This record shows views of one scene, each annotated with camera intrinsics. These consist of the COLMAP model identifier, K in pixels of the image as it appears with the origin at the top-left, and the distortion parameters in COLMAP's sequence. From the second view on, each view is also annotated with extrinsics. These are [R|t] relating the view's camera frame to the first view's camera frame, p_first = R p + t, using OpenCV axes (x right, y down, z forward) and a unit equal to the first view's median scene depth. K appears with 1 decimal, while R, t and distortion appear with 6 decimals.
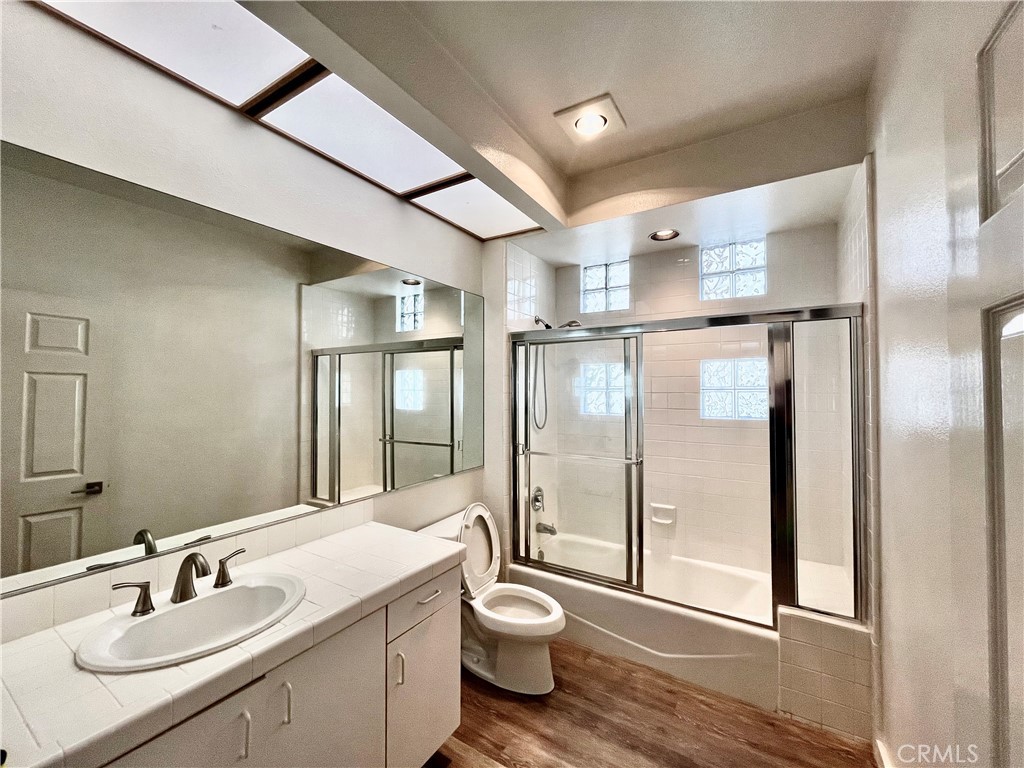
lens RADIAL K [[413.7, 0, 512.0], [0, 413.7, 384.0], [0, 0, 1]] dist [-0.000030, 0.000012]
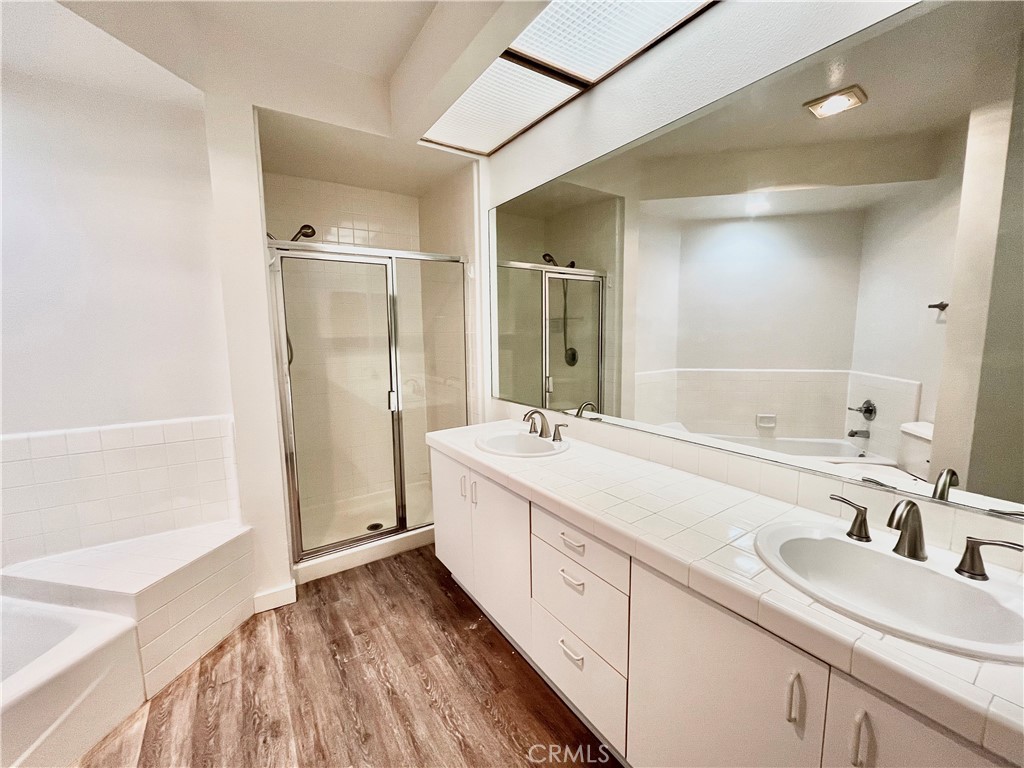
lens RADIAL K [[422.0, 0, 512.0], [0, 422.0, 384.0], [0, 0, 1]] dist [-0.000405, -0.000141]
pose [[-0.415271, 0.121796, -0.901508, 0.337422], [0.038733, 0.992465, 0.116242, 0.032389], [0.908873, 0.013354, -0.416860, 0.655220]]
